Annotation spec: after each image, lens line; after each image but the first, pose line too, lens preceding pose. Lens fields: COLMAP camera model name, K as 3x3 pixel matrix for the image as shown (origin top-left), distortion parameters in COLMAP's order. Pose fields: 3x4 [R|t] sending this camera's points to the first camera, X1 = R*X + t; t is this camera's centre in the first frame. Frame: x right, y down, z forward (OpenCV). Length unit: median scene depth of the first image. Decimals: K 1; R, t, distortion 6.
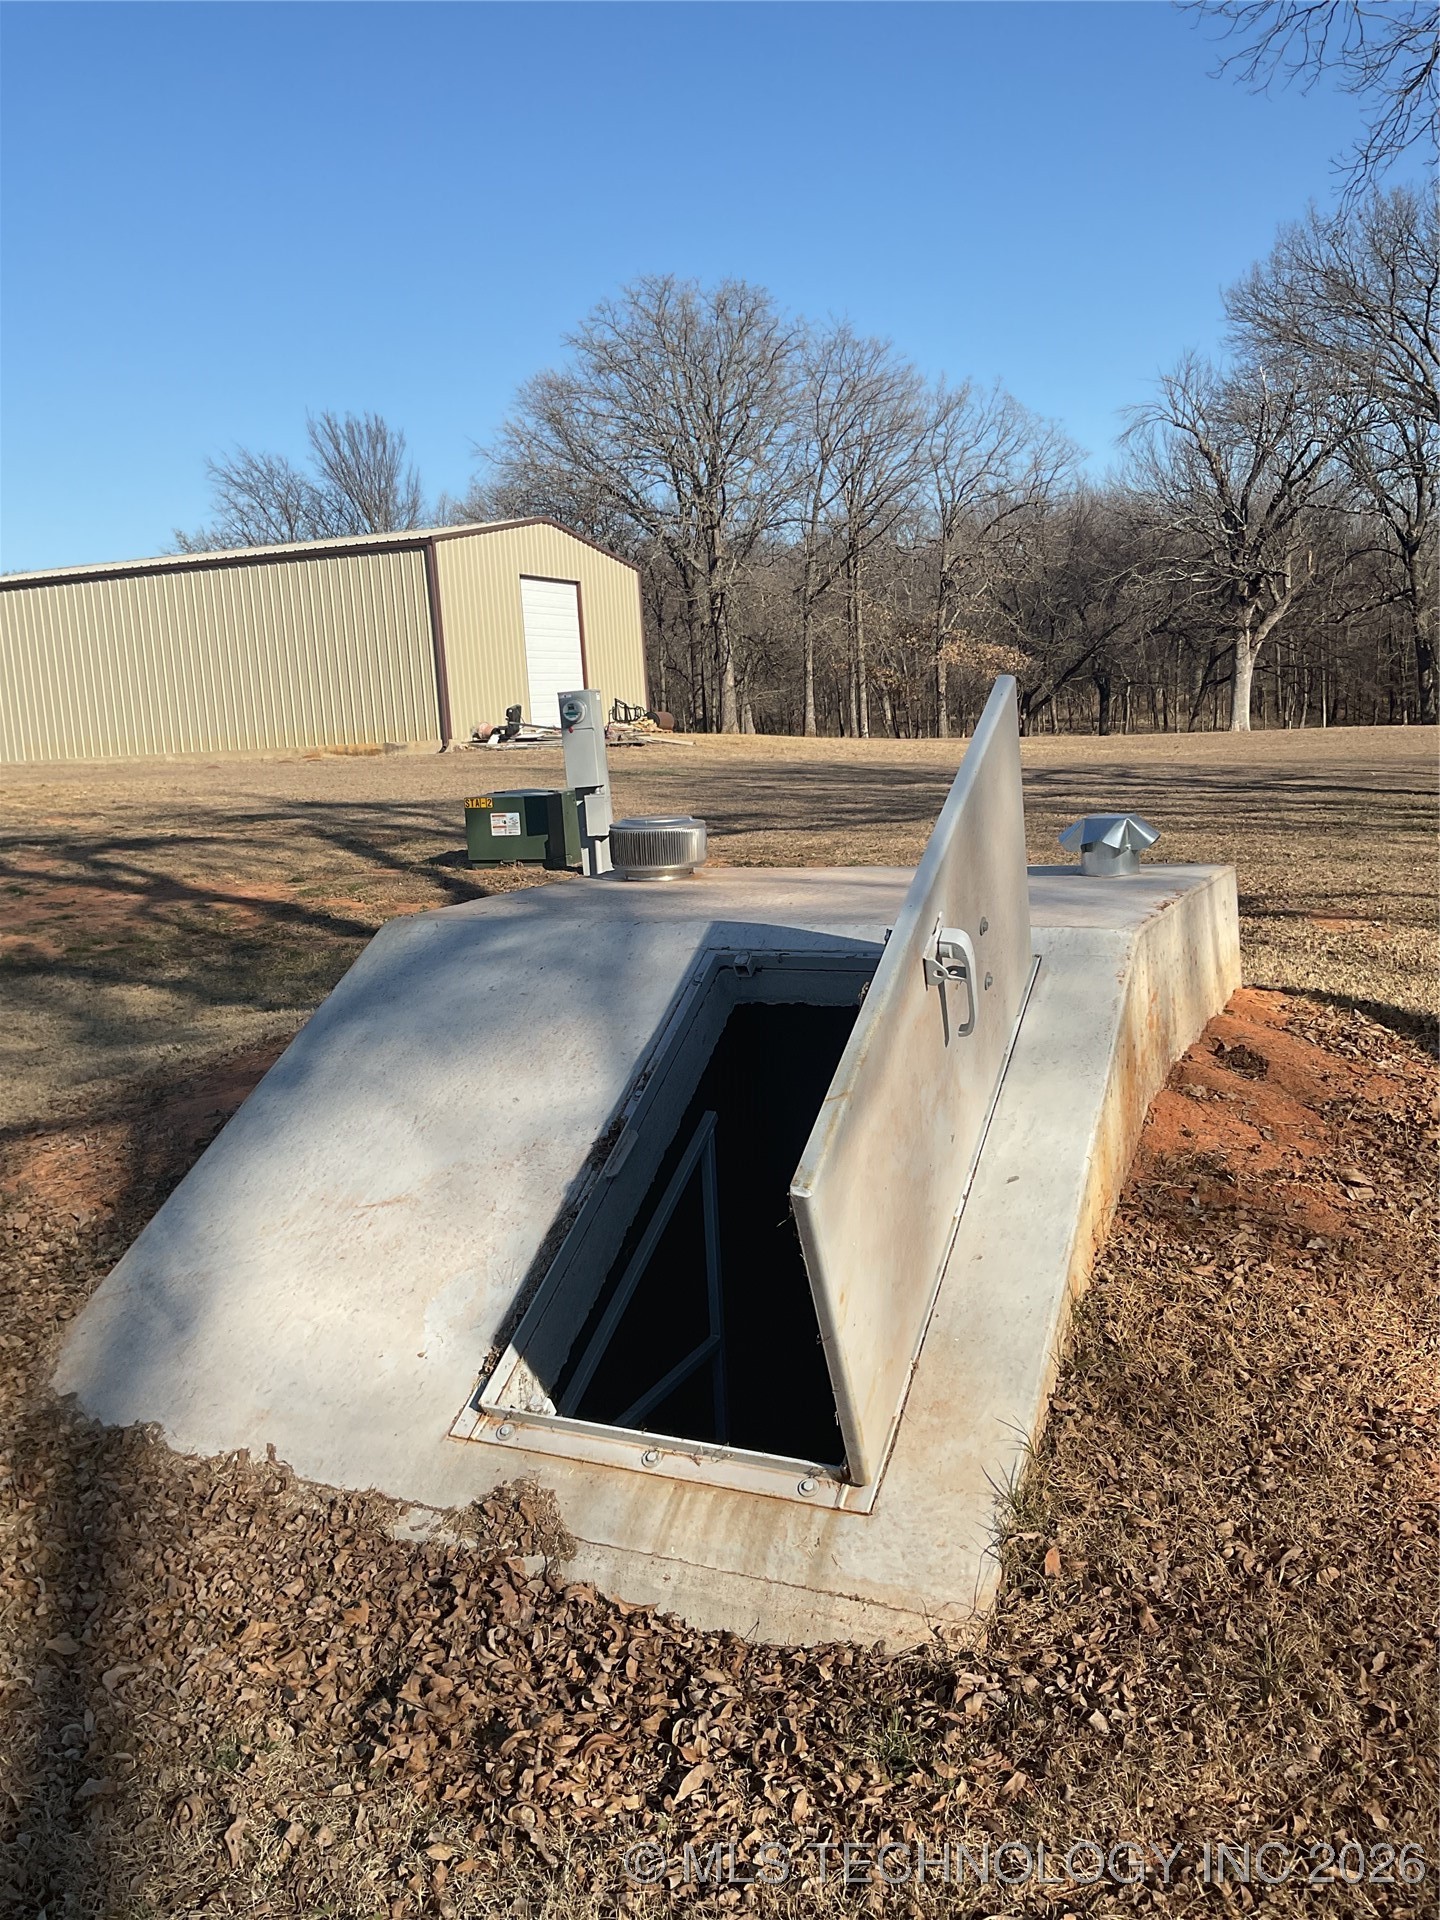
lens RADIAL K [[1604.4, 0, 720.0], [0, 1604.4, 960.0], [0, 0, 1]] dist [0.004023, -0.191335]
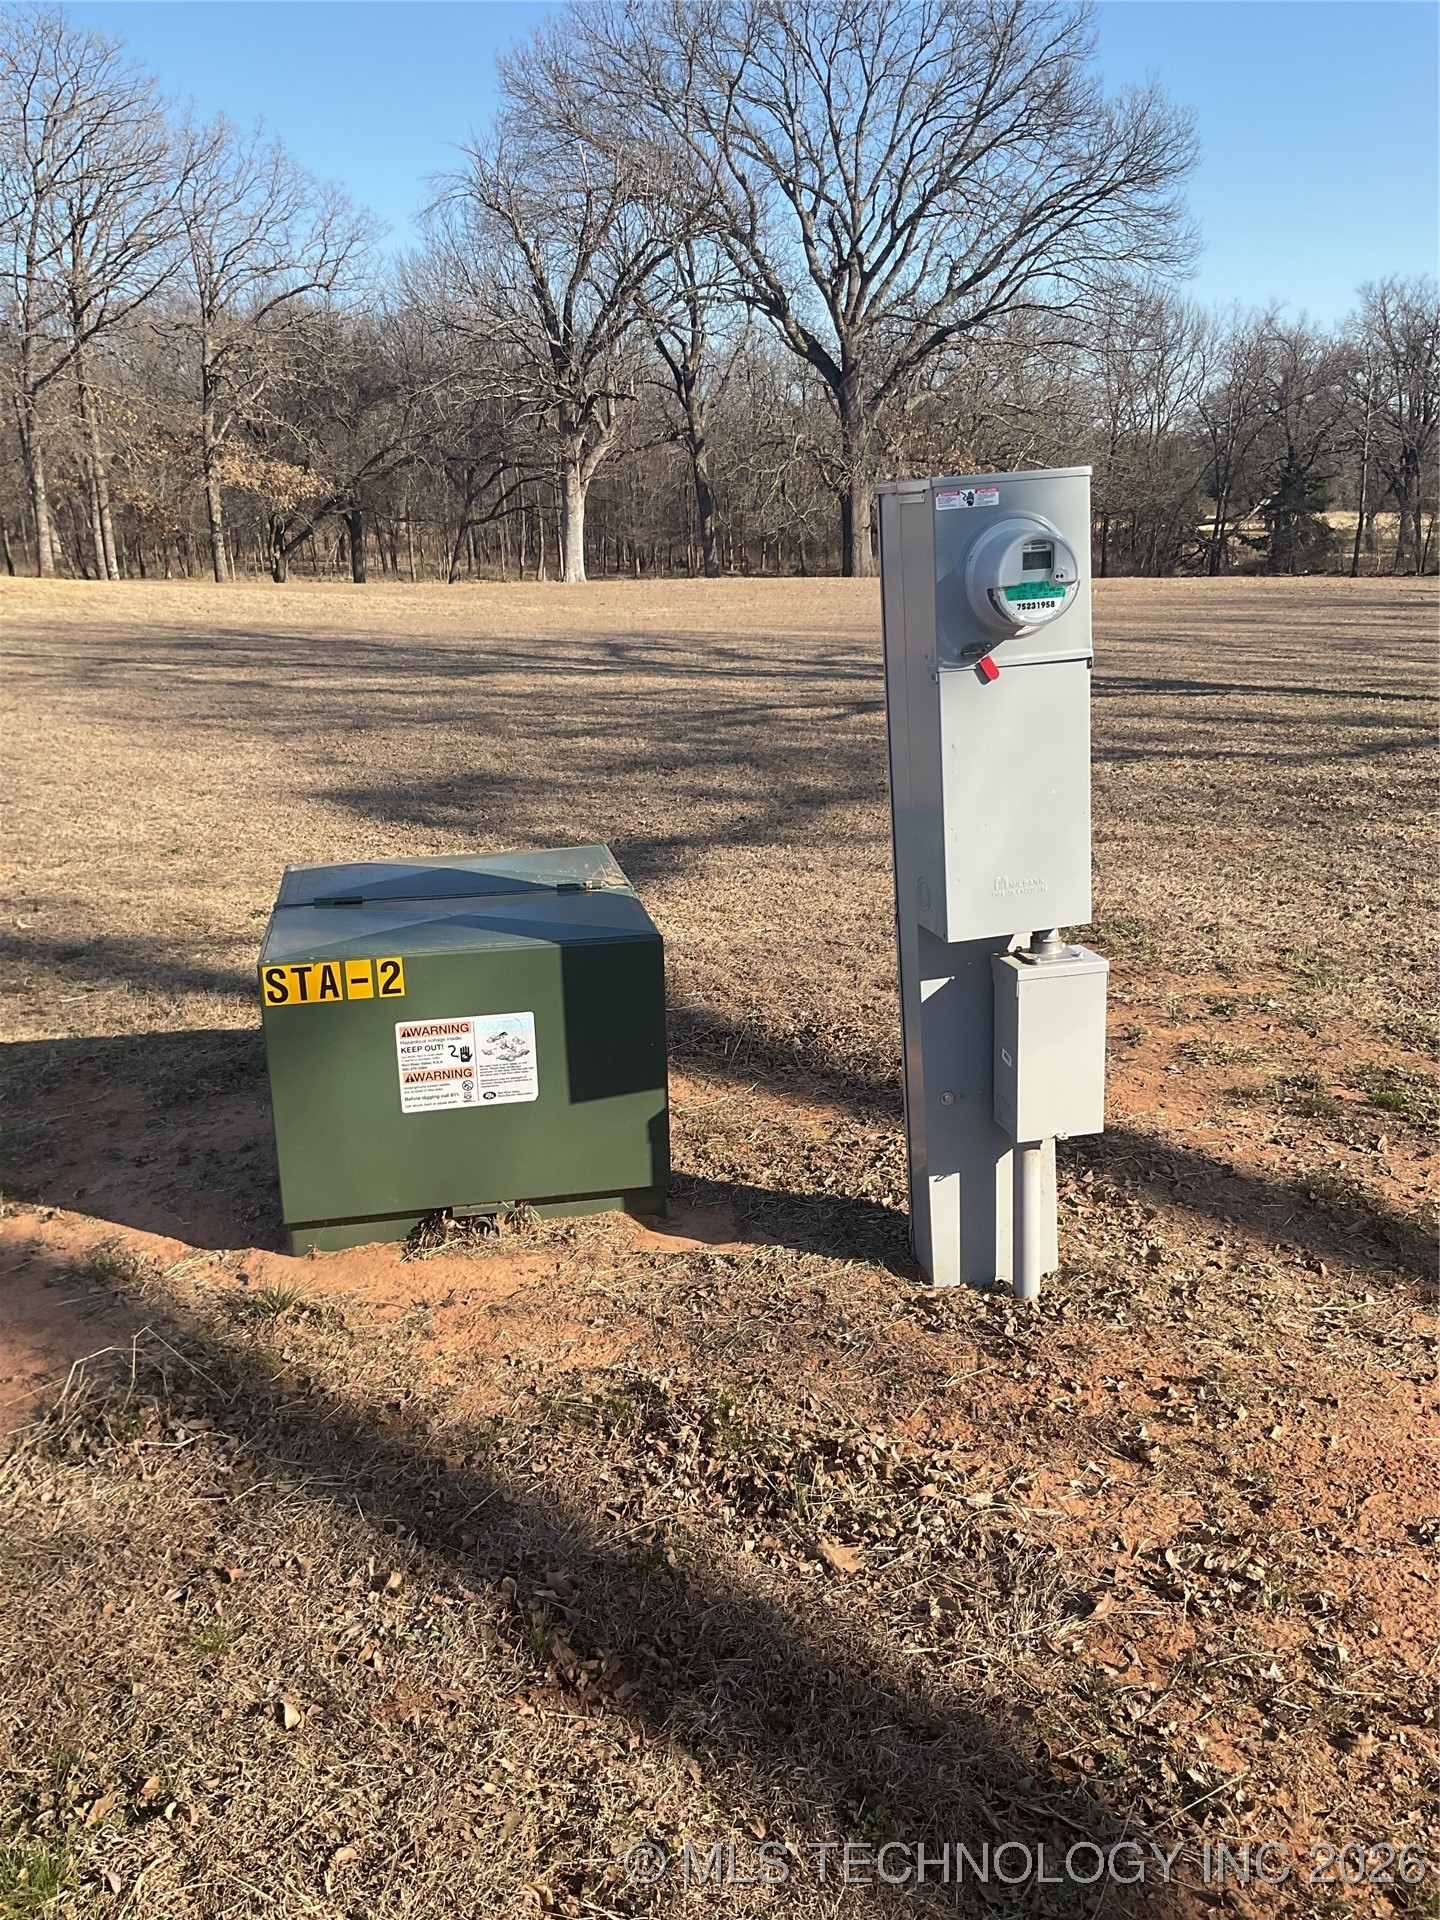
lens RADIAL K [[1595.6, 0, 720.0], [0, 1595.6, 960.0], [0, 0, 1]] dist [-0.053572, 0.008377]
pose [[0.860005, -0.091540, 0.502008, -0.056332], [0.040177, 0.992871, 0.112220, -0.032141], [-0.508701, -0.076341, 0.857552, 0.200778]]
